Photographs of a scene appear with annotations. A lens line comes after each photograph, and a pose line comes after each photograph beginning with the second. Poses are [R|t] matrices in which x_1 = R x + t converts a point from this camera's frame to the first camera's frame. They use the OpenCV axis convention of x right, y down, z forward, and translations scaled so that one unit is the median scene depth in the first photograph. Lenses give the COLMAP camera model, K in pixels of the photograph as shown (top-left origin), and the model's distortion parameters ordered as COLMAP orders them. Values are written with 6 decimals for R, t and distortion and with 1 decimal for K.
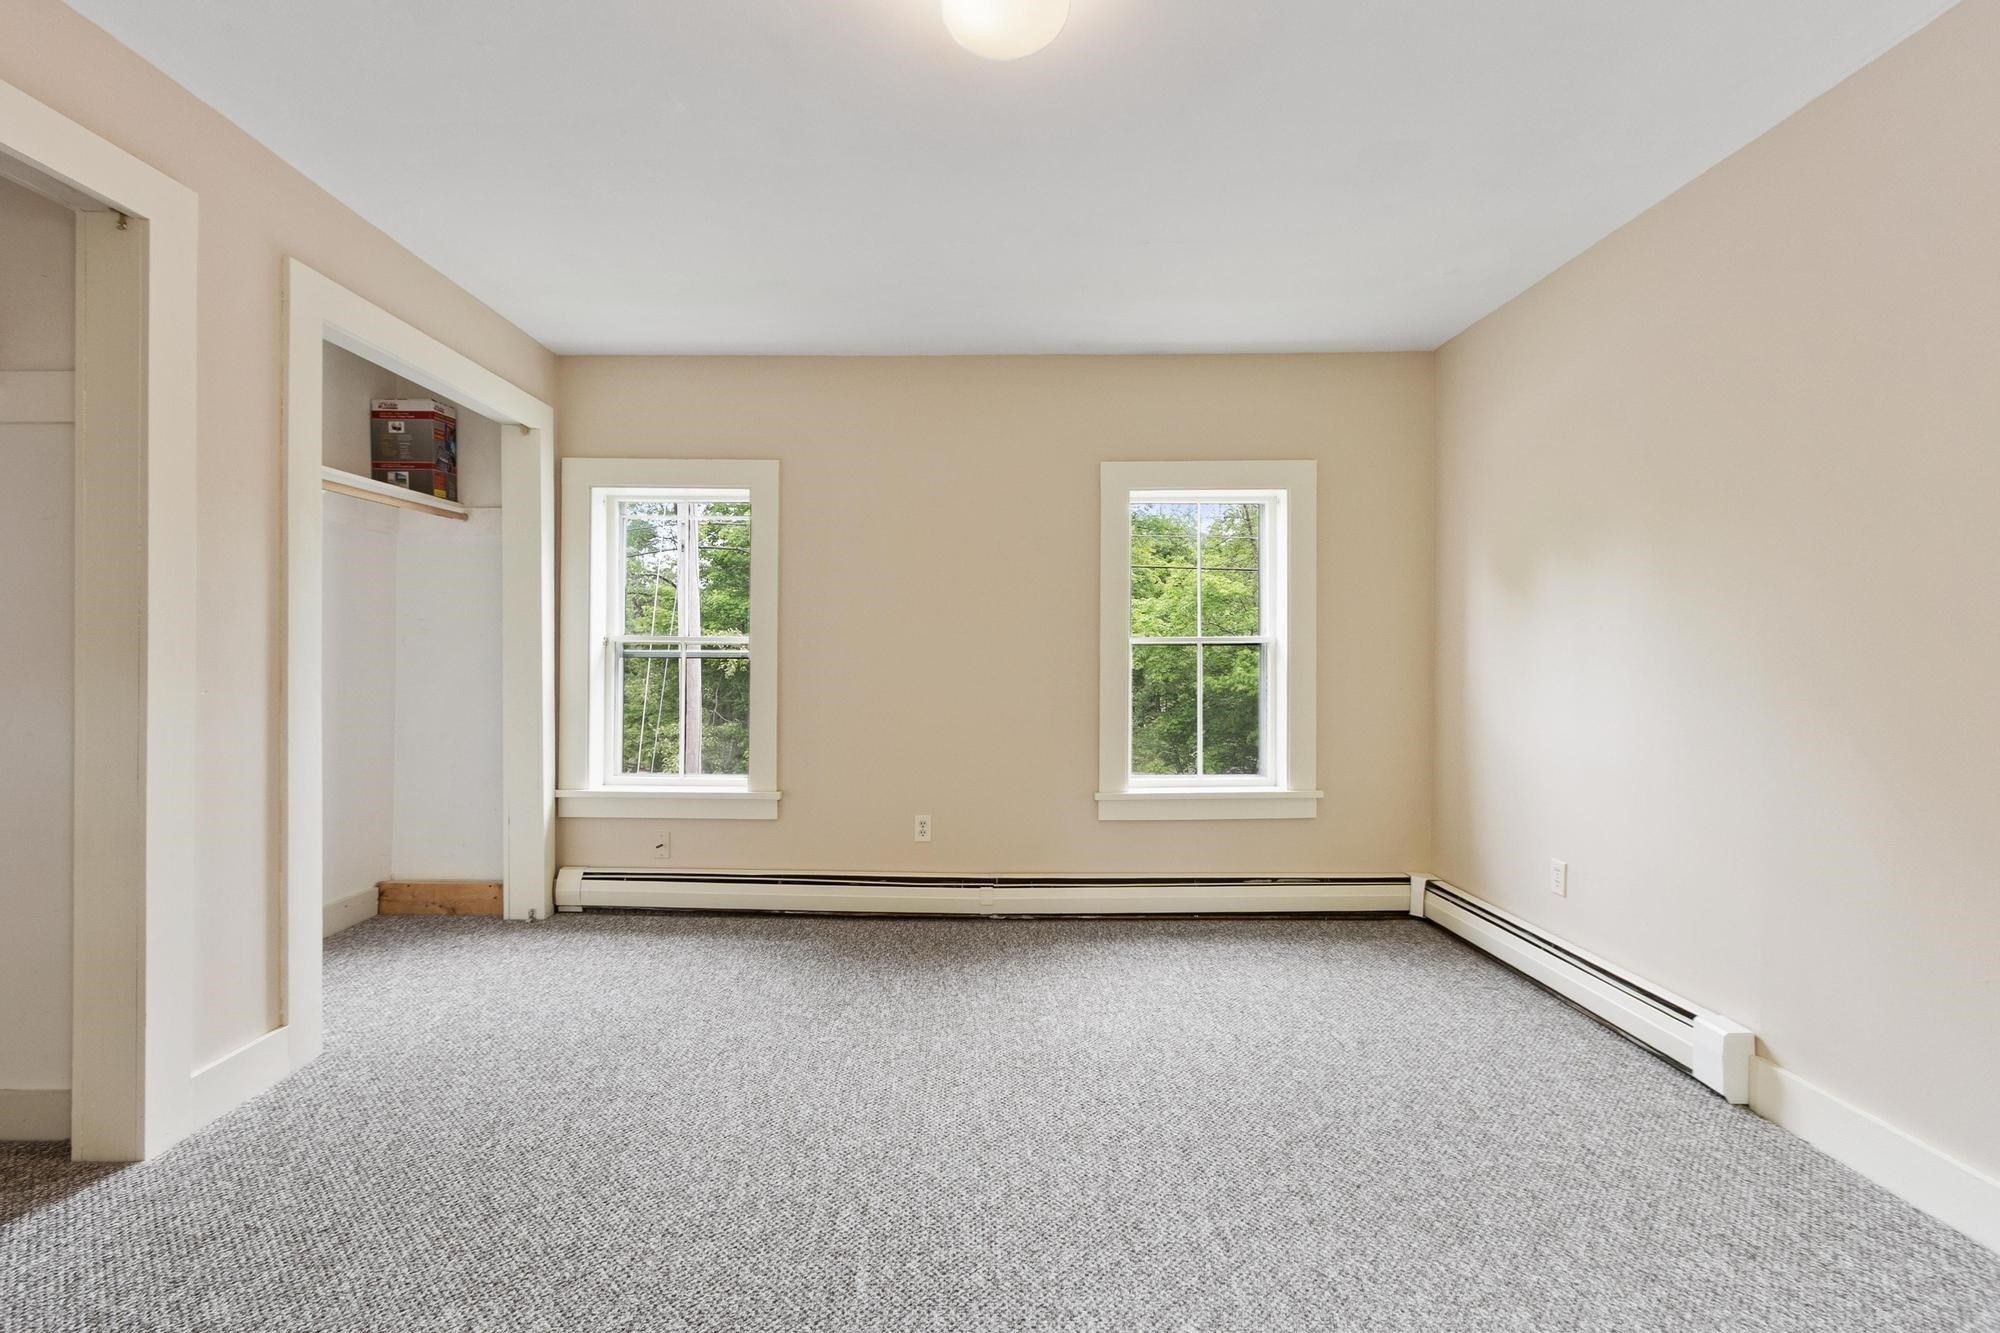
lens RADIAL K [[883.3, 0, 987.7], [0, 883.3, 656.5], [0, 0, 1]] dist [0.001137, -0.000271]
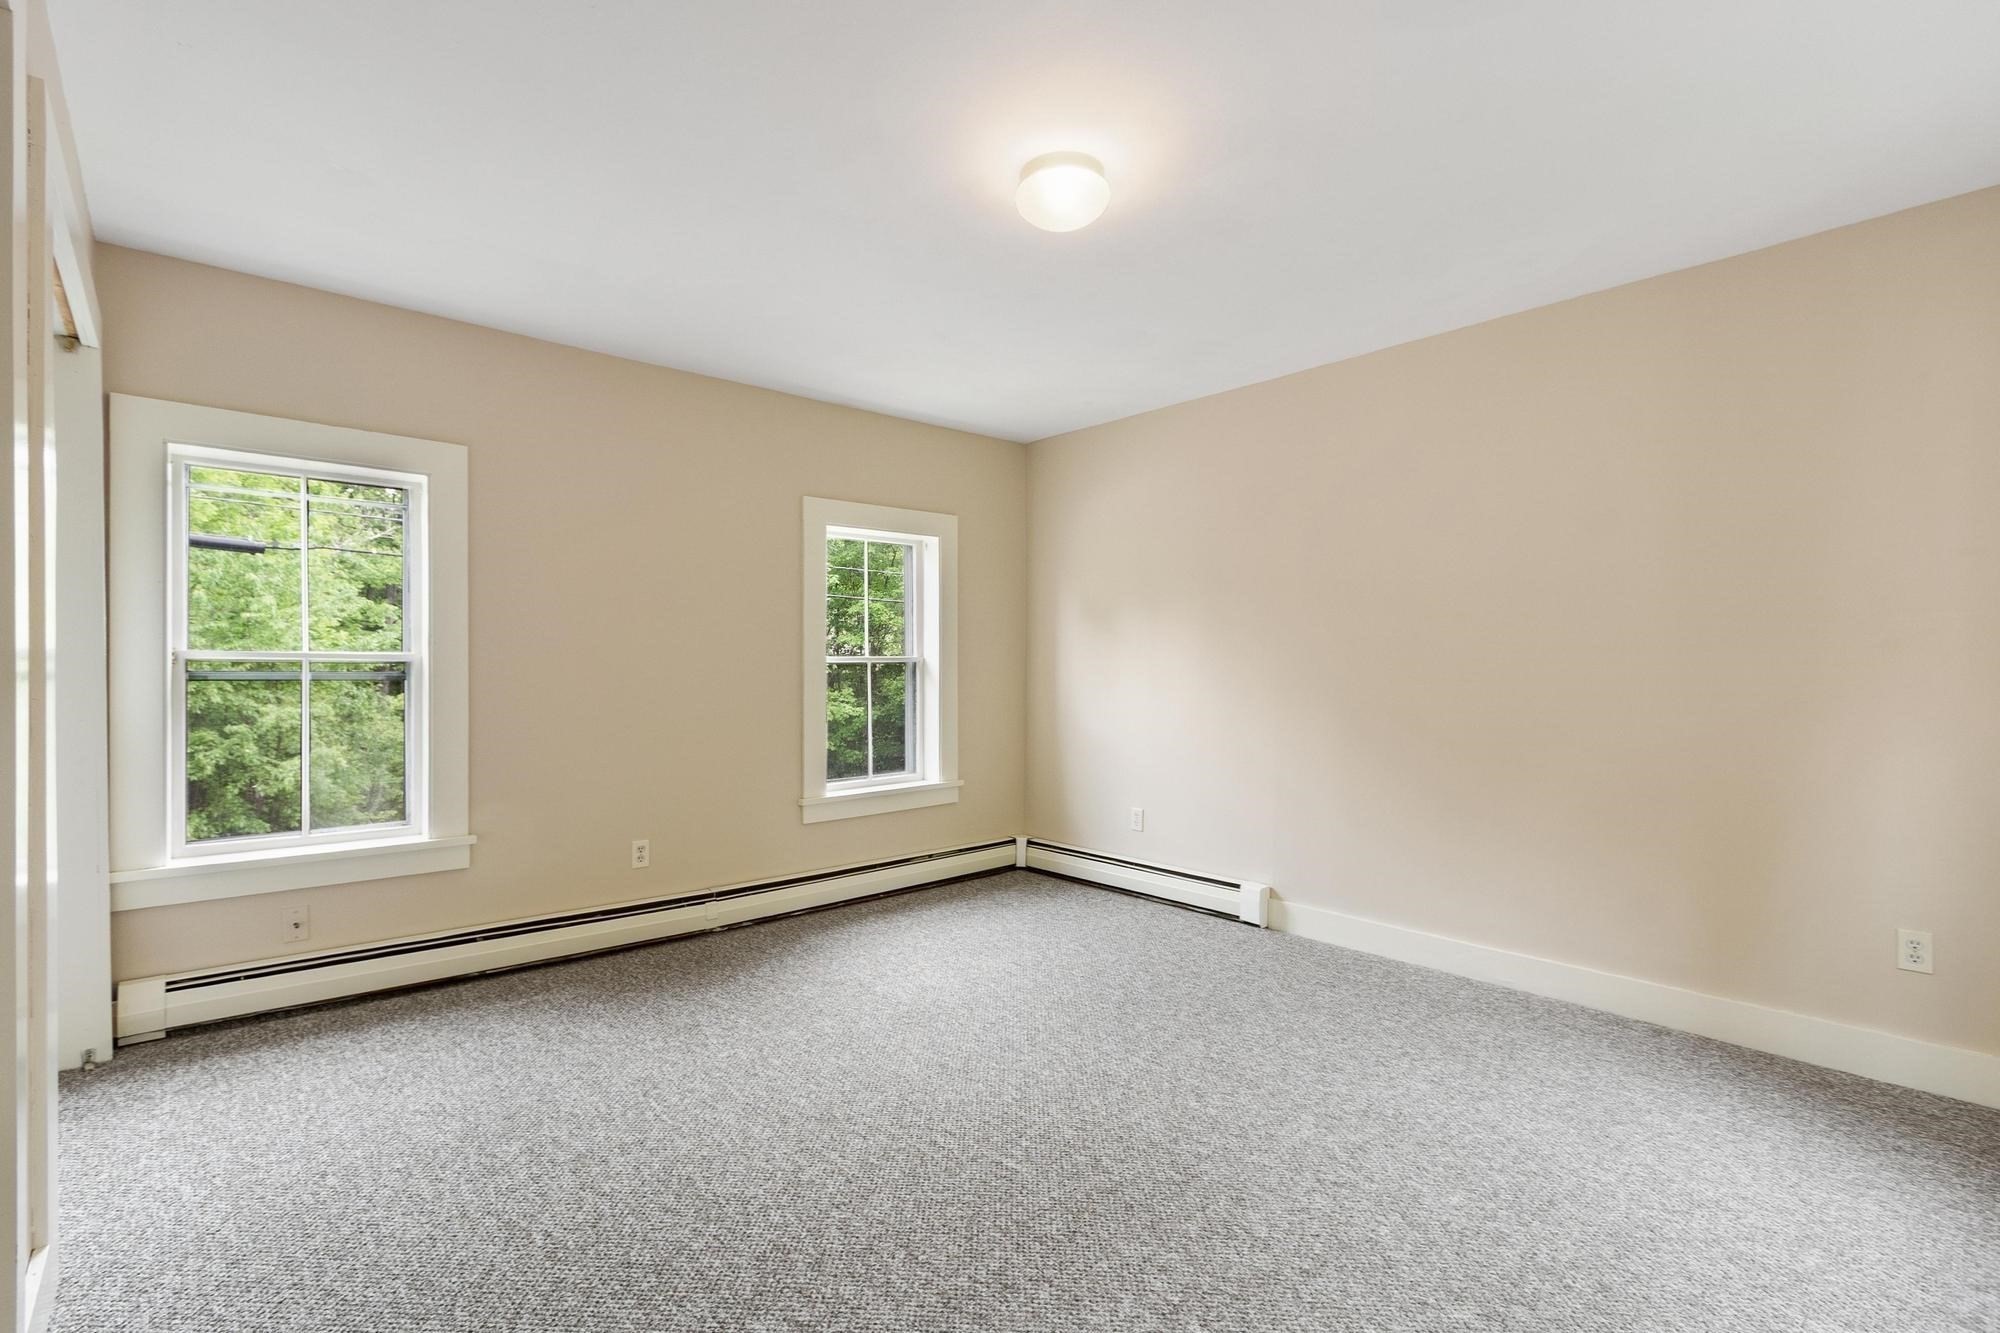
lens RADIAL K [[882.0, 0, 1004.3], [0, 882.0, 677.6], [0, 0, 1]] dist [0.001064, 0.000331]
pose [[0.746945, -0.008791, 0.664828, -0.456533], [0.001736, 0.999935, 0.011272, -0.008795], [-0.664884, -0.007266, 0.746912, 0.021816]]
